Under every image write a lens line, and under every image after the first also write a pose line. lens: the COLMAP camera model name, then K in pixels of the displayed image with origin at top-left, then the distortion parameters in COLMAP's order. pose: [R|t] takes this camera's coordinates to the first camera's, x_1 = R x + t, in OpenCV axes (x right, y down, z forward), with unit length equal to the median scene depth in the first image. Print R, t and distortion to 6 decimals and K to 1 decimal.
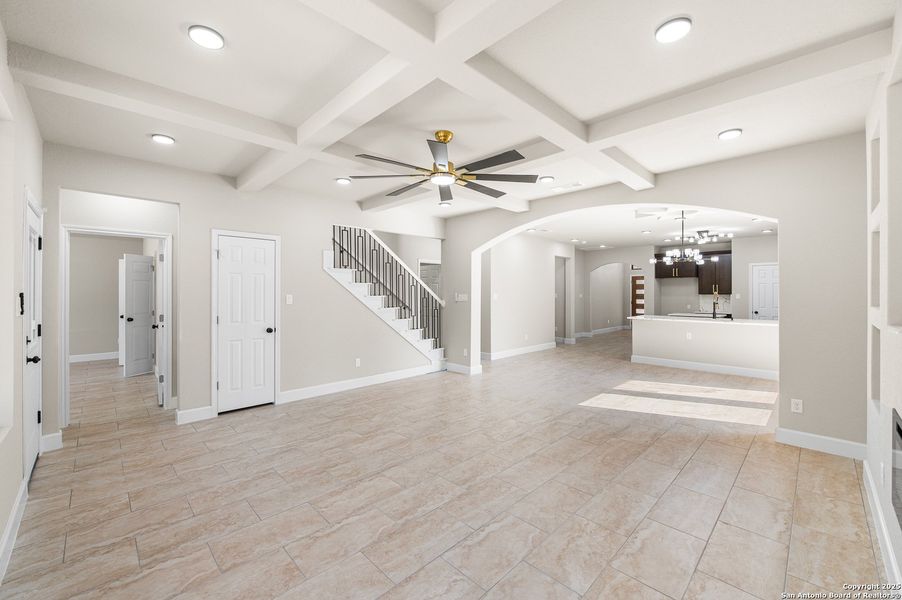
lens RADIAL K [[360.3, 0, 446.3], [0, 360.3, 298.8], [0, 0, 1]] dist [0.001435, 0.000232]
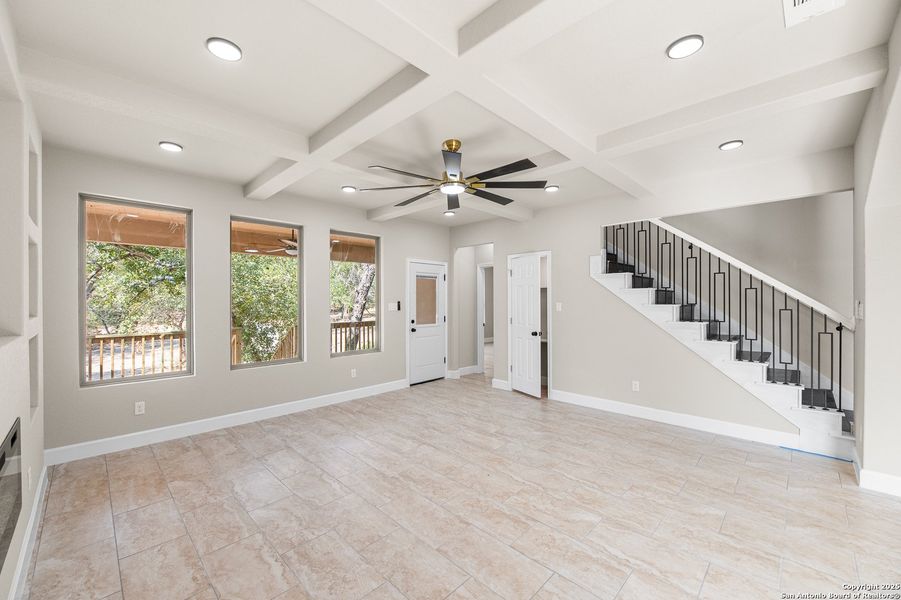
lens RADIAL K [[369.6, 0, 447.9], [0, 369.6, 304.9], [0, 0, 1]] dist [-0.001724, -0.000151]
pose [[0.007361, 0.009563, -0.999927, 1.006425], [-0.011675, 0.999887, 0.009477, -0.017138], [0.999905, 0.011604, 0.007472, 0.968108]]
